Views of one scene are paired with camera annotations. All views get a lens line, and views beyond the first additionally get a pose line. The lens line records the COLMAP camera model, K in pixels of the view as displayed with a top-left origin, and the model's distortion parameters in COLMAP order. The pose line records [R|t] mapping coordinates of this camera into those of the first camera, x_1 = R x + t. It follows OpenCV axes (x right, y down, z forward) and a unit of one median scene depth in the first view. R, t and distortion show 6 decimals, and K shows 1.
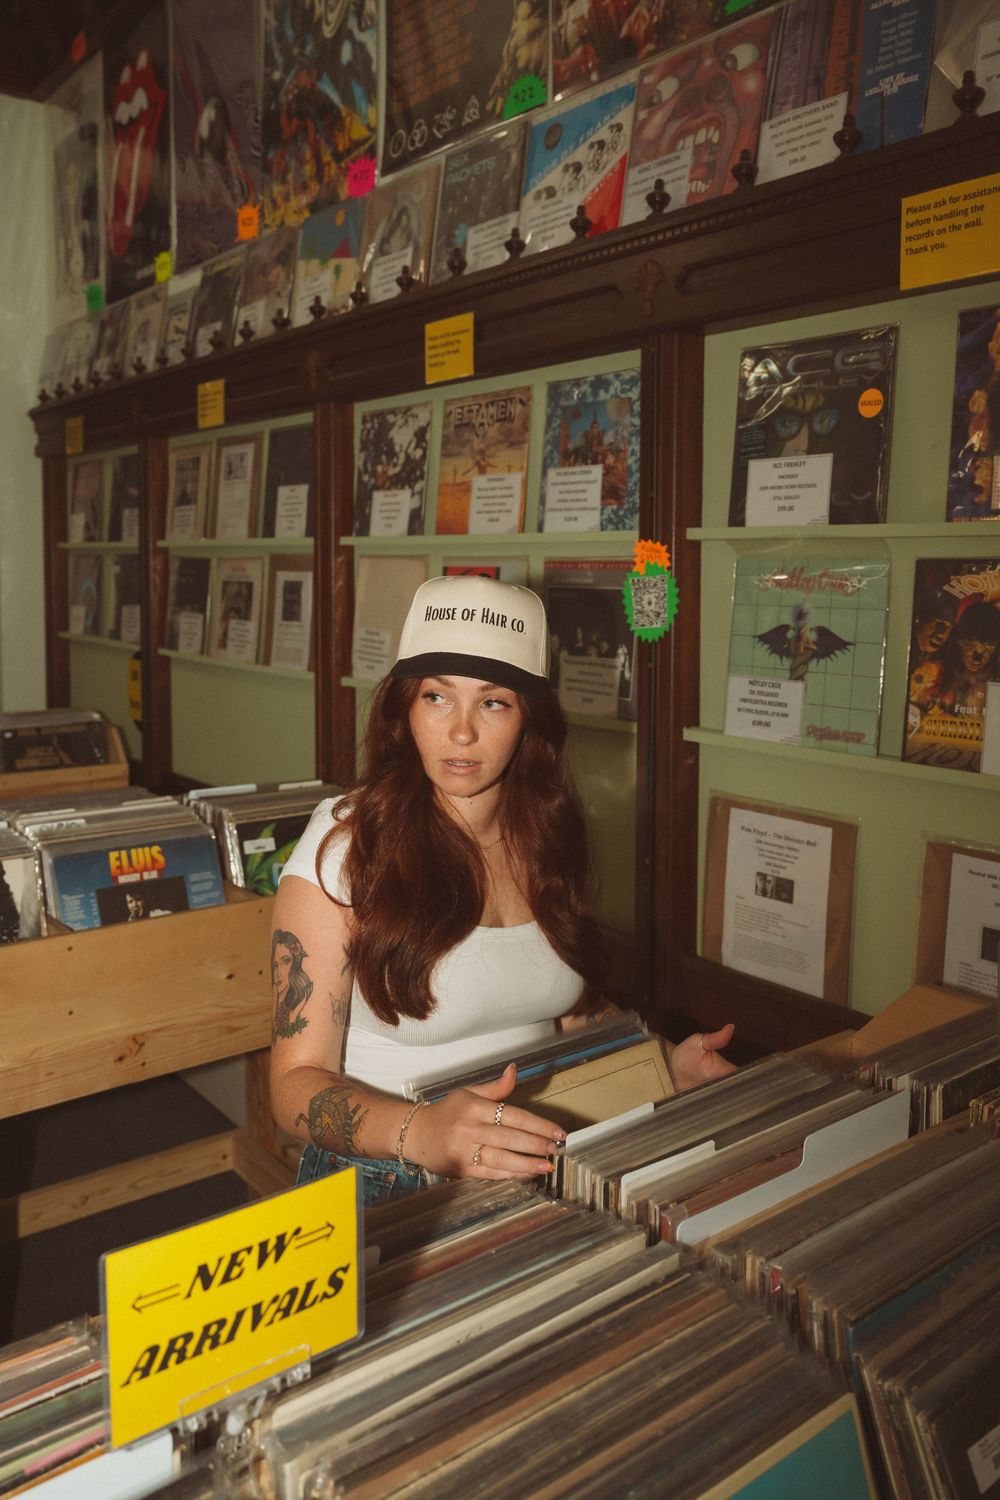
lens RADIAL K [[1223.7, 0, 532.7], [0, 1223.7, 640.4], [0, 0, 1]] dist [-0.003940, -0.003208]
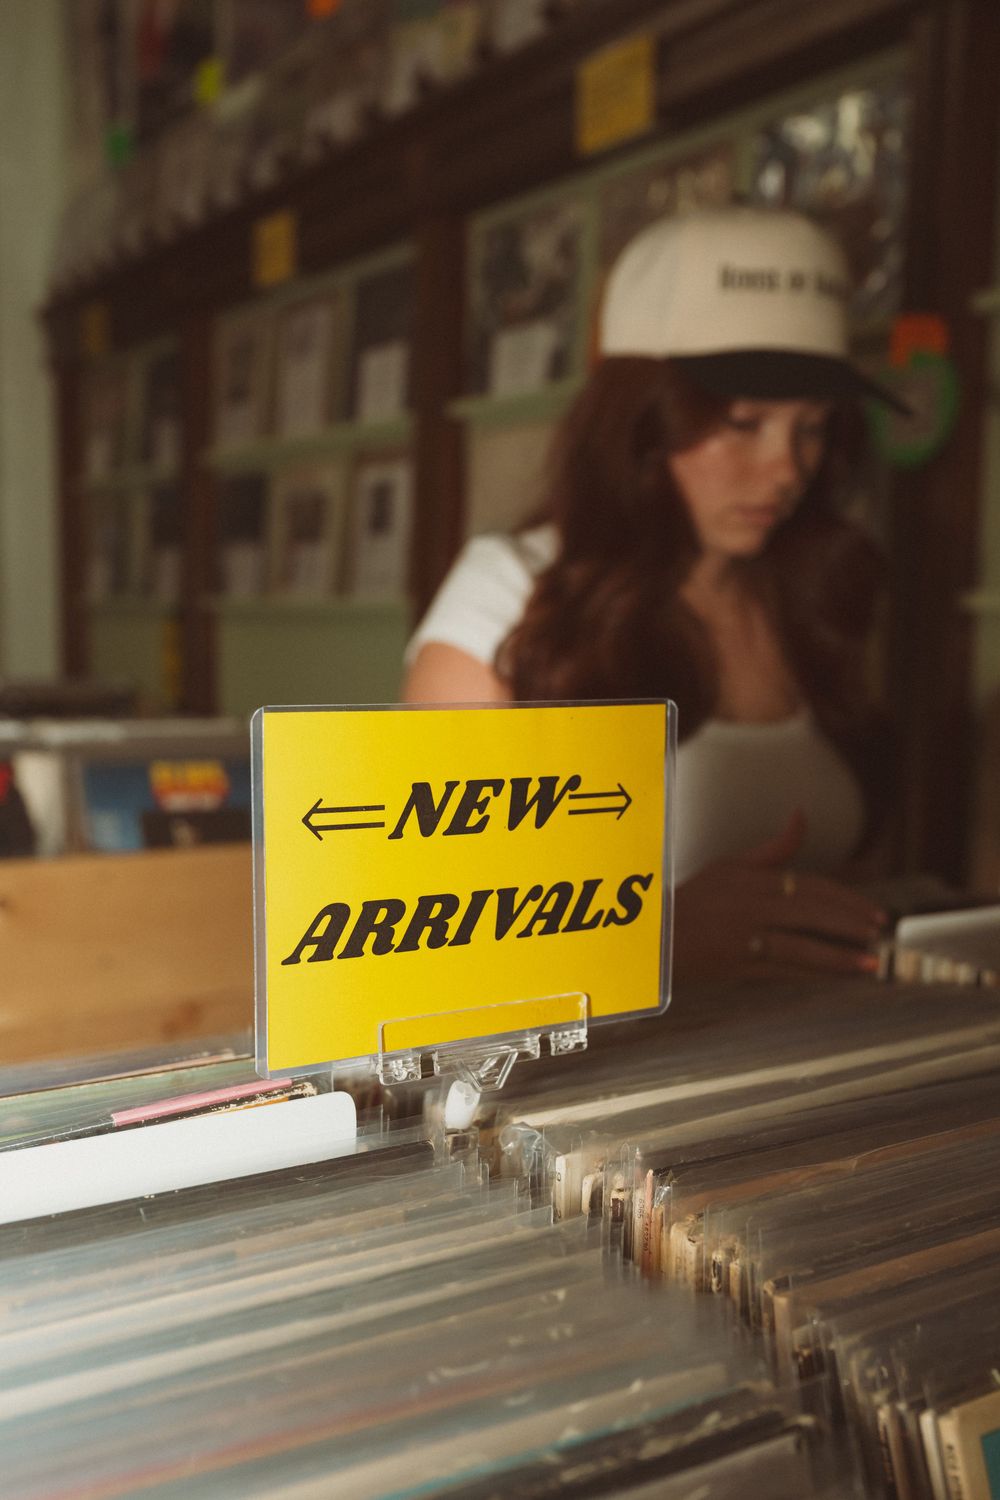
lens RADIAL K [[1524.7, 0, 487.3], [0, 1524.7, 789.8], [0, 0, 1]] dist [0.068023, 0.000000]
pose [[0.994791, 0.022882, -0.099337, -0.048571], [-0.017955, 0.998577, 0.050206, 0.135424], [0.100345, -0.048160, 0.993786, 0.088640]]
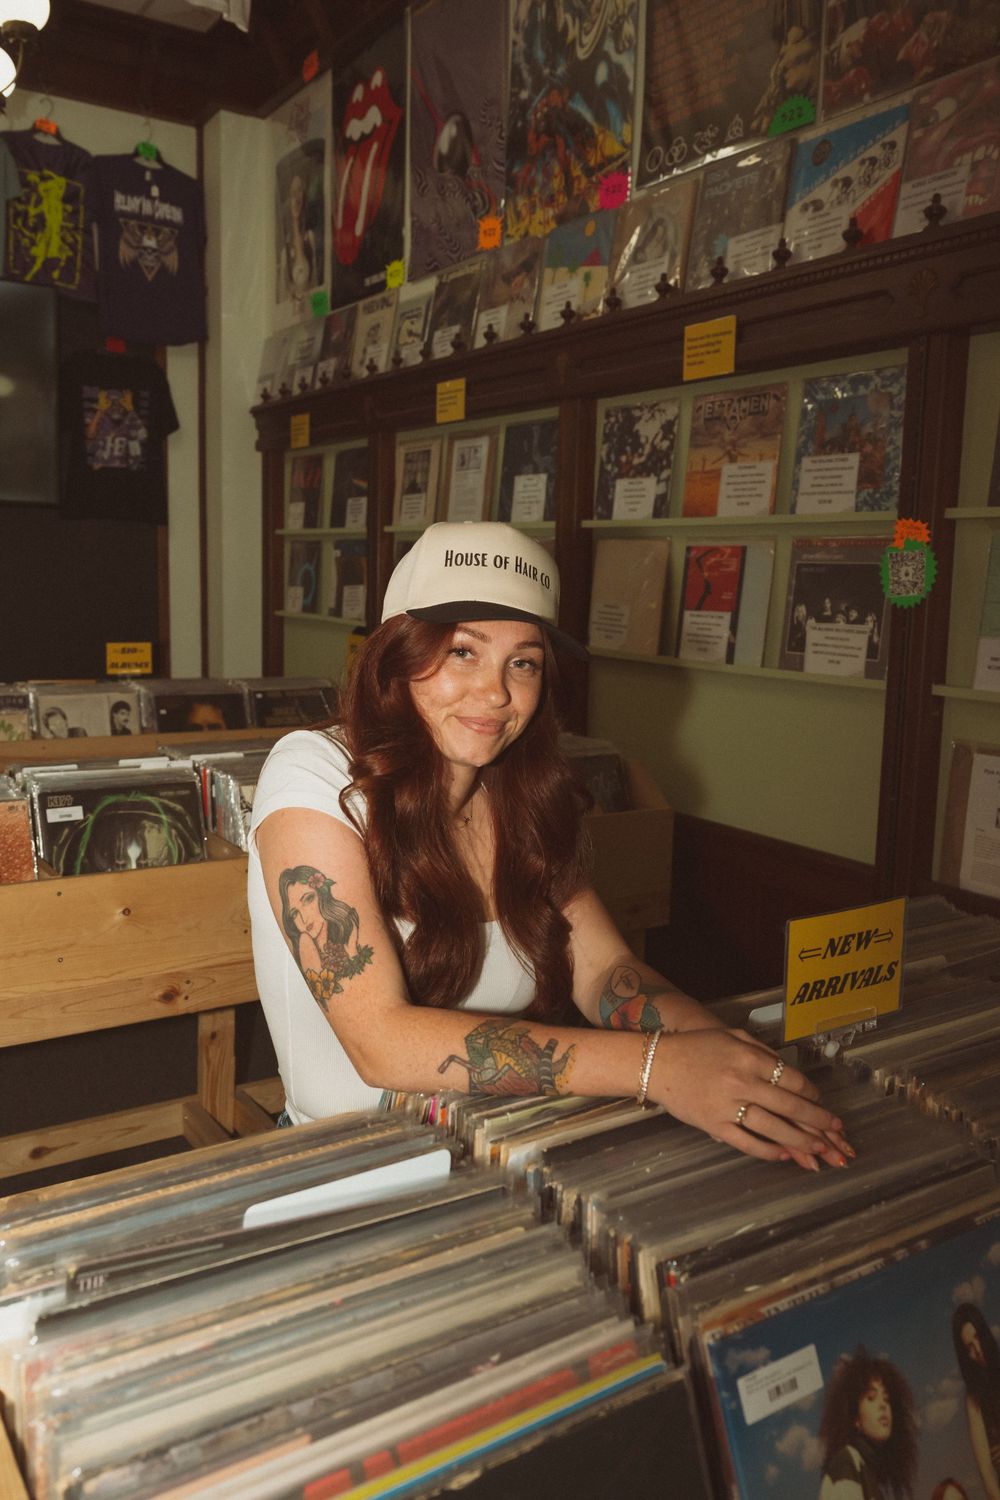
lens RADIAL K [[1207.0, 0, 489.7], [0, 1207.0, 731.2], [0, 0, 1]] dist [-0.004535, 0.006385]
pose [[0.993865, 0.030739, -0.106245, -0.155857], [-0.023197, 0.997170, 0.071505, 0.041049], [0.108142, -0.068602, 0.991766, -0.159531]]
